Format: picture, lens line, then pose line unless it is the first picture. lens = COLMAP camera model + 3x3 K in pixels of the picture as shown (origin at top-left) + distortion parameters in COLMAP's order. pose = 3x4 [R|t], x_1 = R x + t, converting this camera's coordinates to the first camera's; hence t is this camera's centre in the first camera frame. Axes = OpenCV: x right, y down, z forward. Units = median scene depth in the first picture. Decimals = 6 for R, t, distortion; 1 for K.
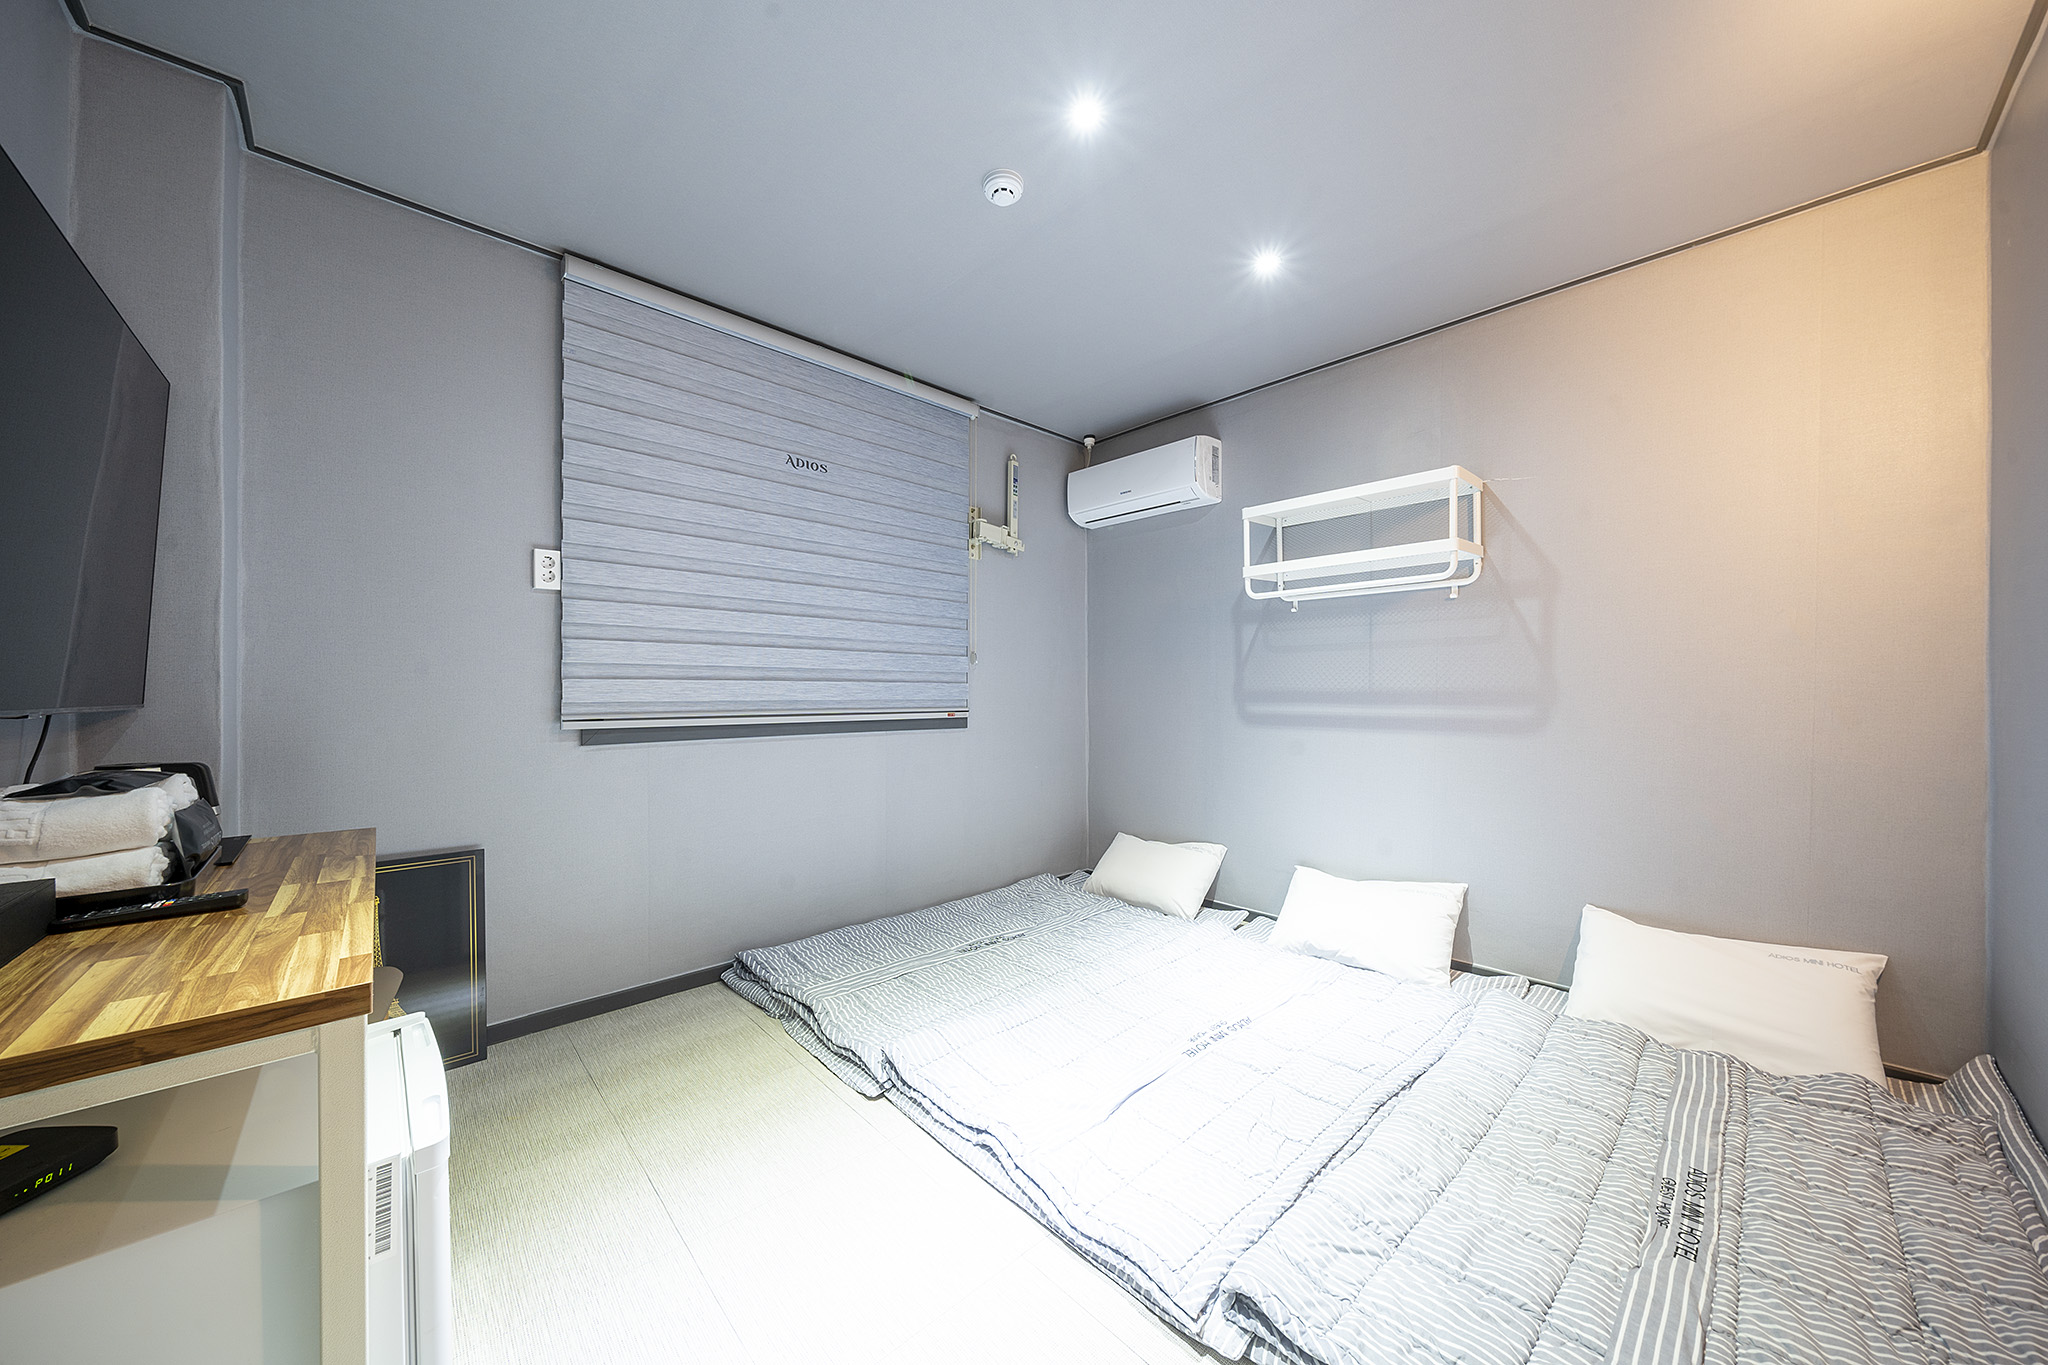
lens RADIAL K [[714.5, 0, 1018.1], [0, 714.5, 696.7], [0, 0, 1]] dist [-0.000104, 0.000009]
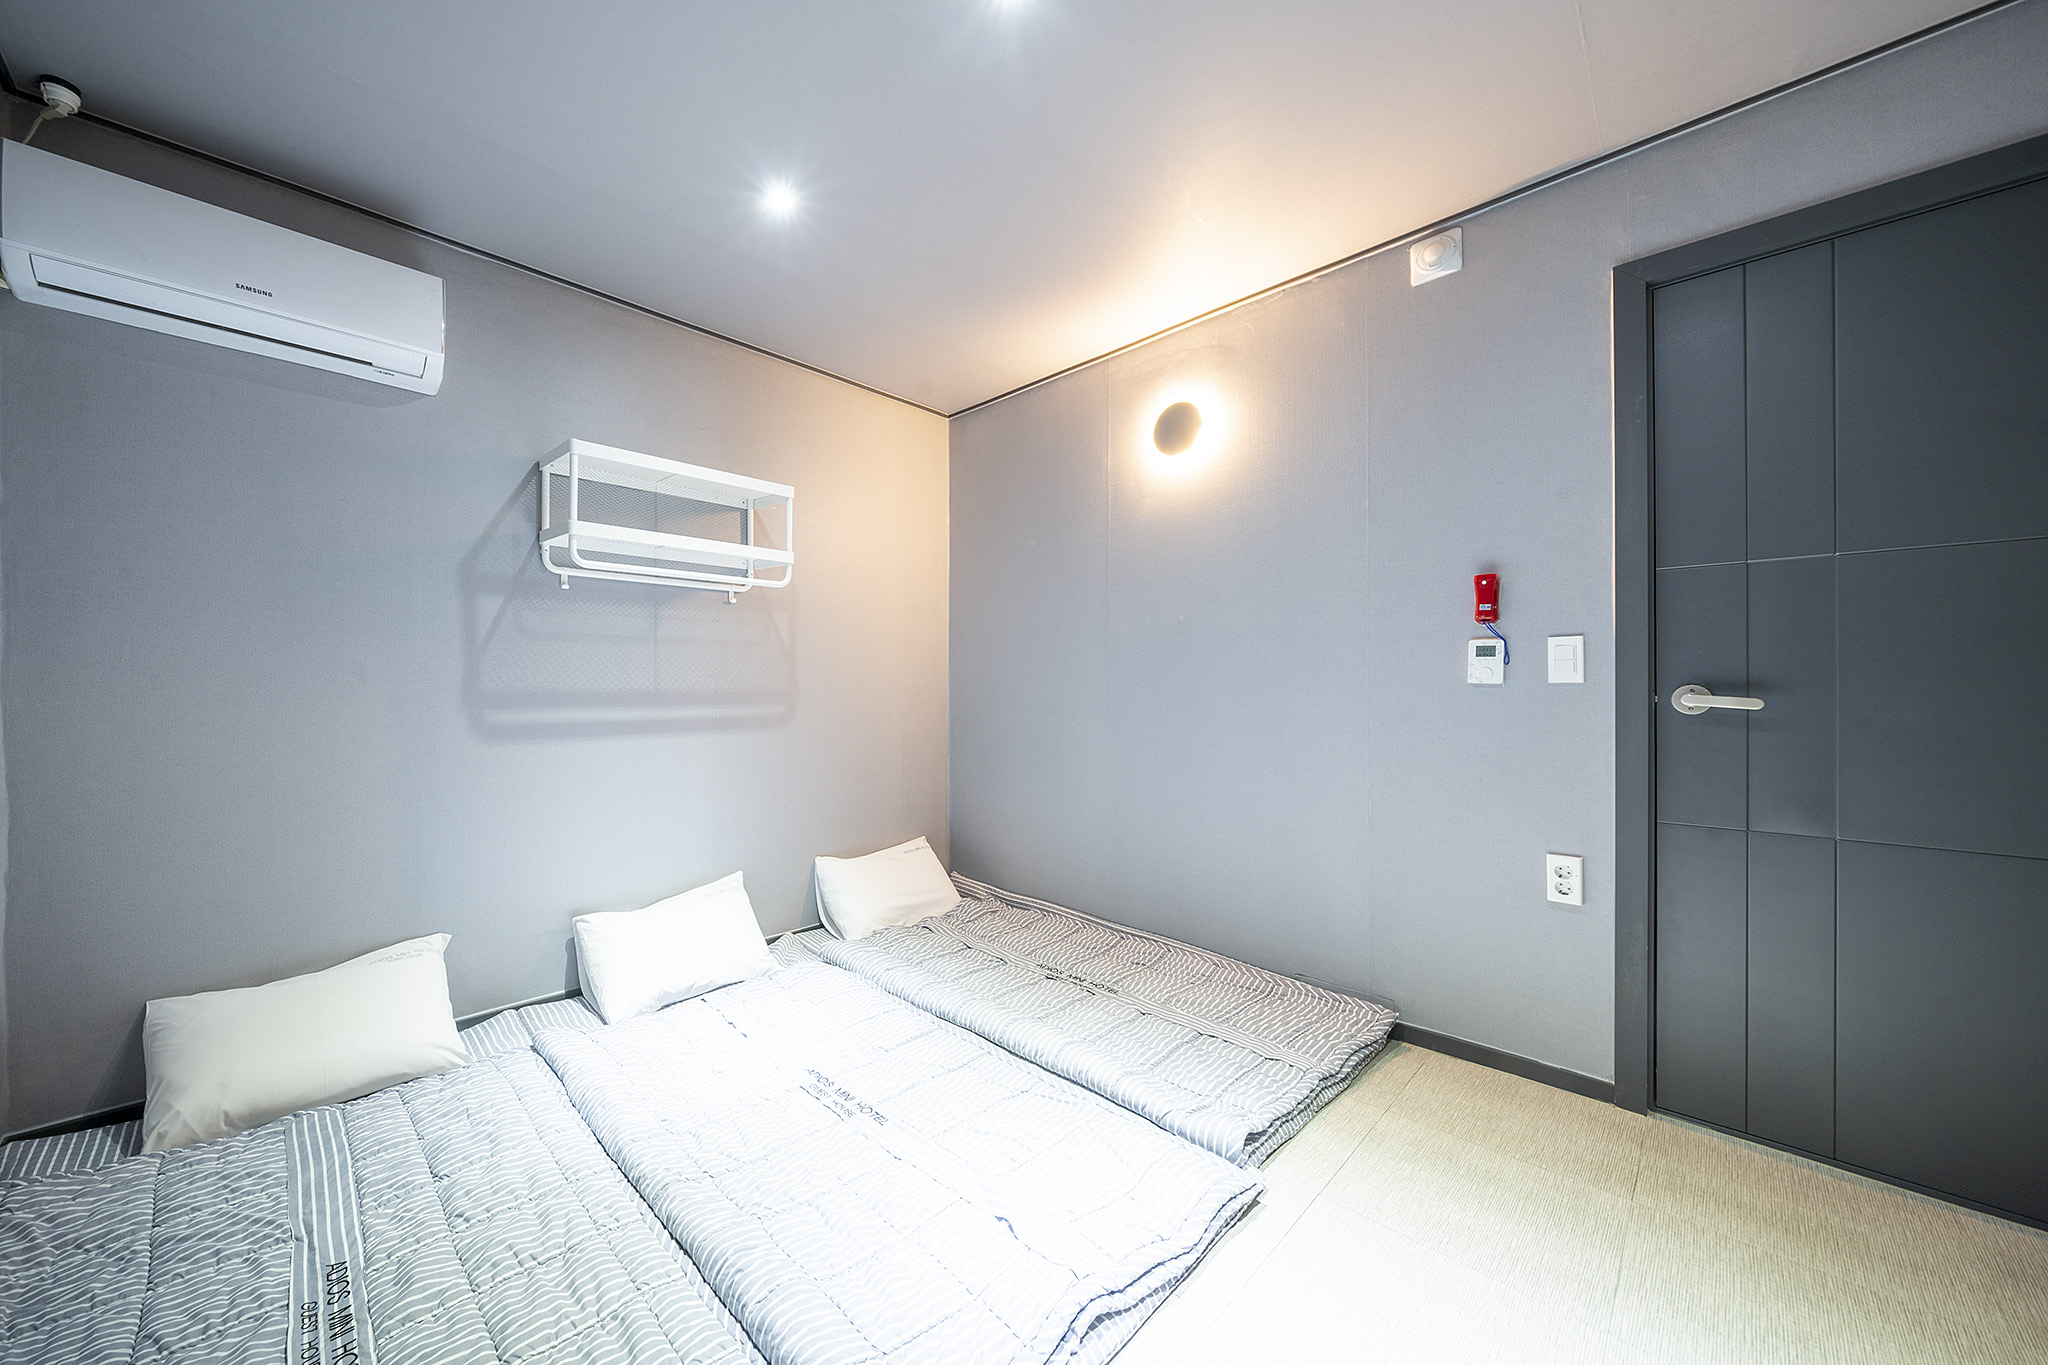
lens RADIAL K [[719.5, 0, 1018.6], [0, 719.5, 684.8], [0, 0, 1]] dist [-0.000731, -0.000105]
pose [[-0.037572, -0.000186, 0.999294, -0.424576], [0.002785, 0.999996, 0.000291, -0.015081], [-0.999290, 0.002794, -0.037572, 0.571622]]
